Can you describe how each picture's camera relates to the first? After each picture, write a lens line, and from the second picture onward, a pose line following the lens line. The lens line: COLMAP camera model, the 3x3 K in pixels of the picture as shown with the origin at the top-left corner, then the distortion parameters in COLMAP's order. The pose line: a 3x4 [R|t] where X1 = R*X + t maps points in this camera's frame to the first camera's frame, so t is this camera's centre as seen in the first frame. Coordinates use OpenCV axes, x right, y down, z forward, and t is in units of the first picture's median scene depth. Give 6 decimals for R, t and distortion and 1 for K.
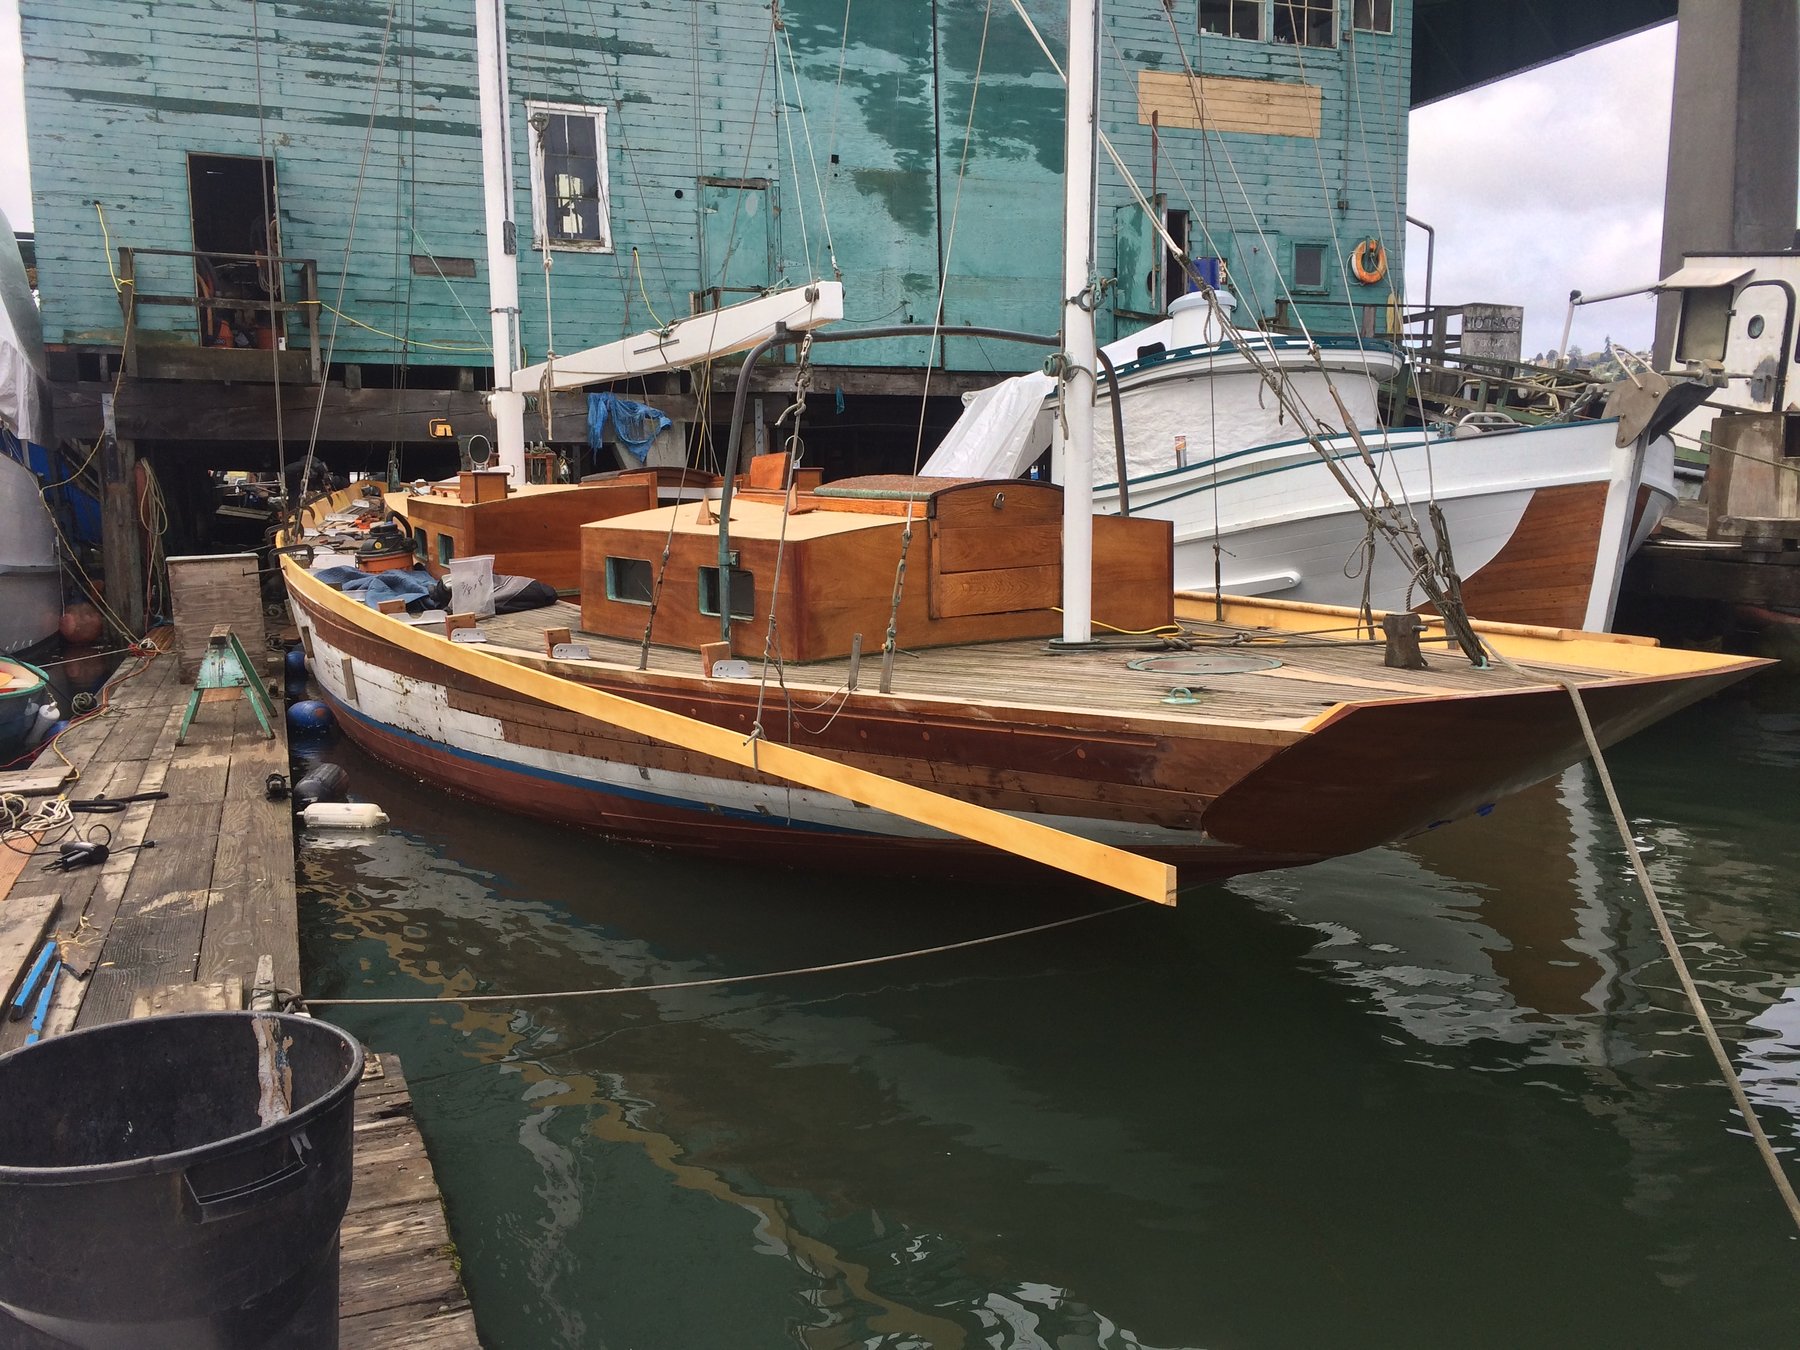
lens RADIAL K [[1560.1, 0, 900.6], [0, 1560.1, 678.5], [0, 0, 1]] dist [0.084525, -0.110037]
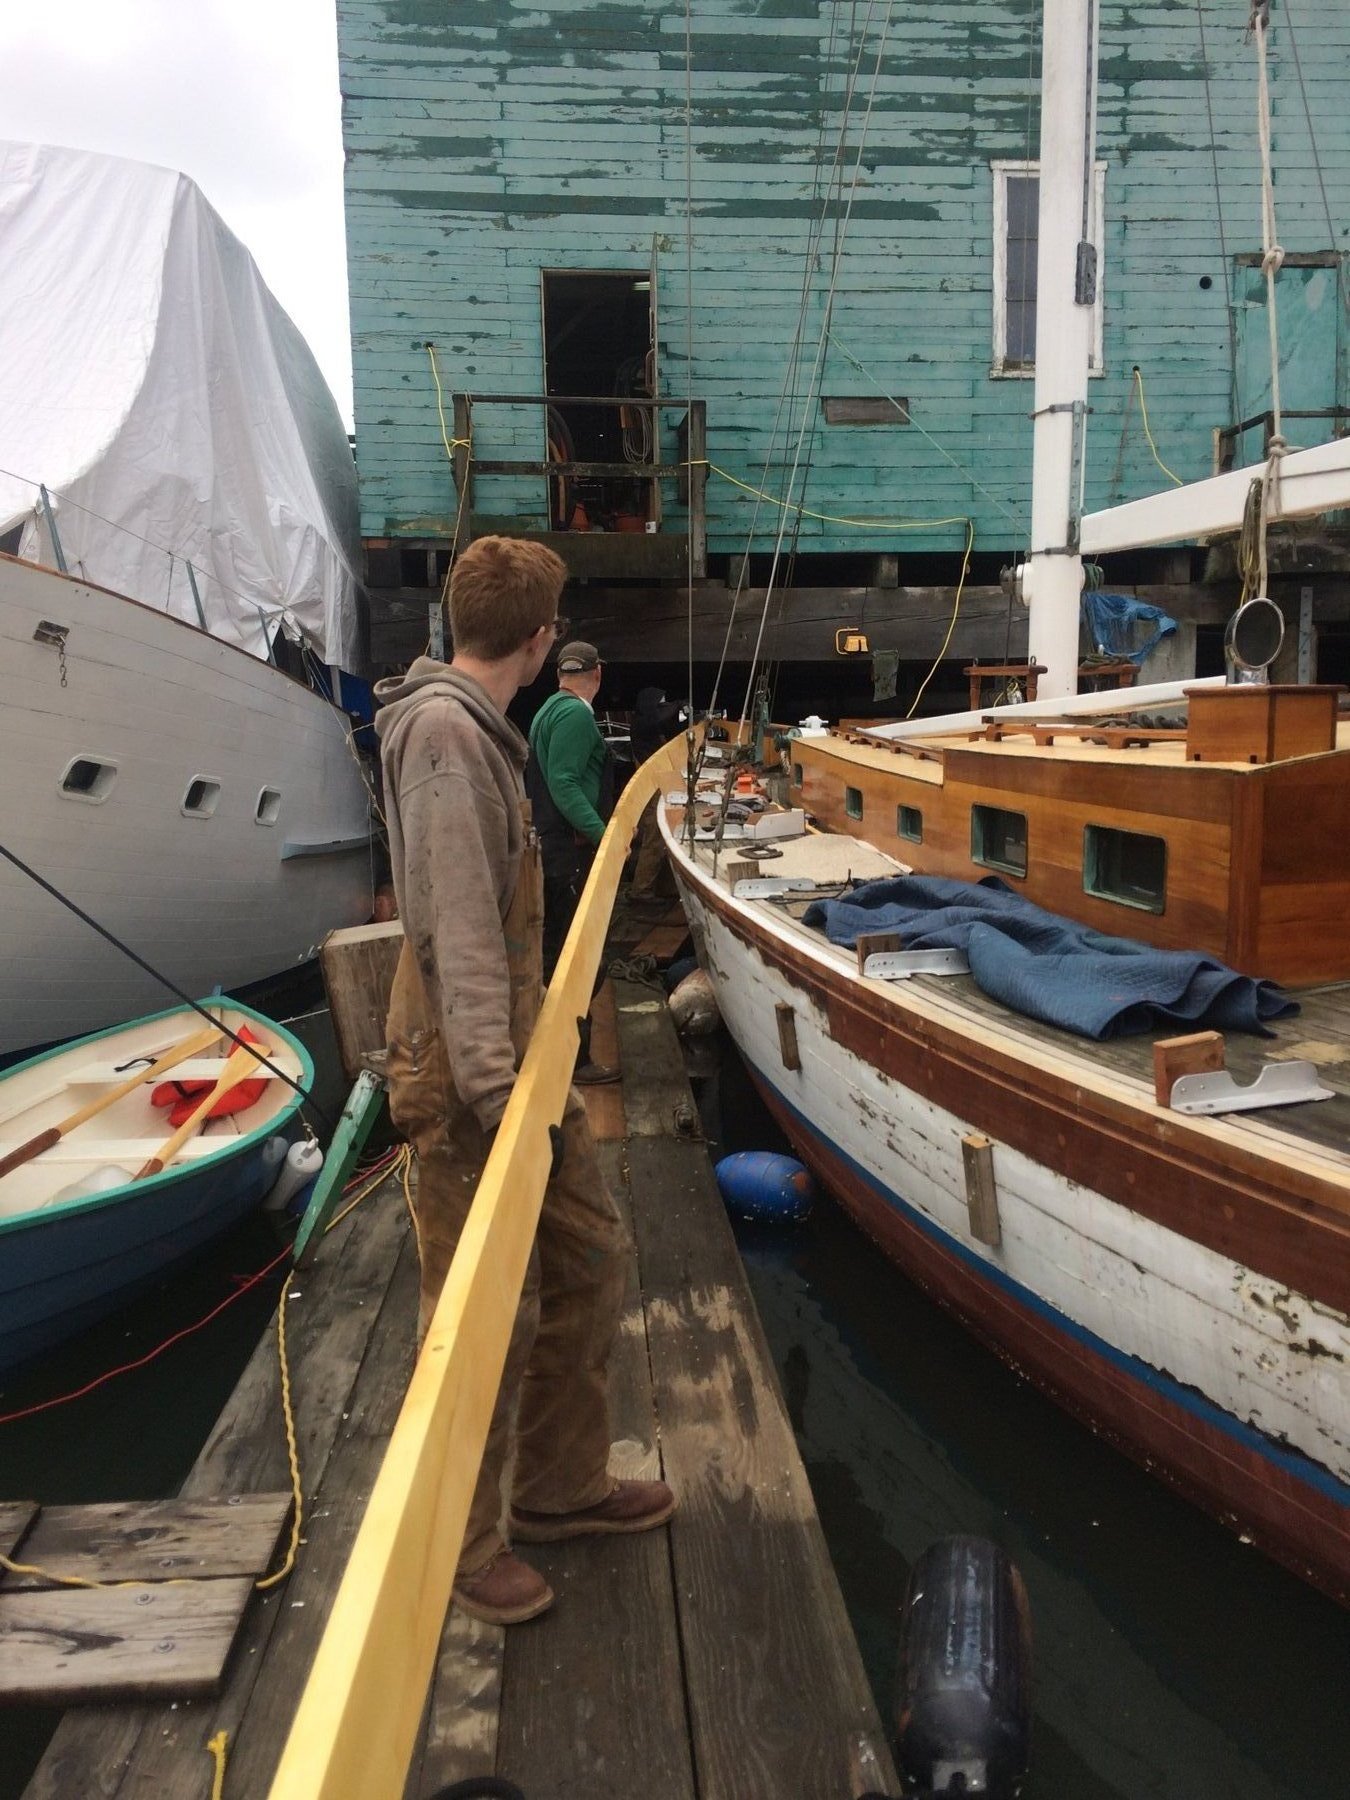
lens RADIAL K [[1516.9, 0, 667.3], [0, 1516.9, 942.3], [0, 0, 1]] dist [0.062723, -0.092486]
pose [[0.951599, 0.038442, -0.304930, -0.162603], [-0.031541, 0.999123, 0.027529, -0.040887], [0.305721, -0.016579, 0.951977, 0.329141]]
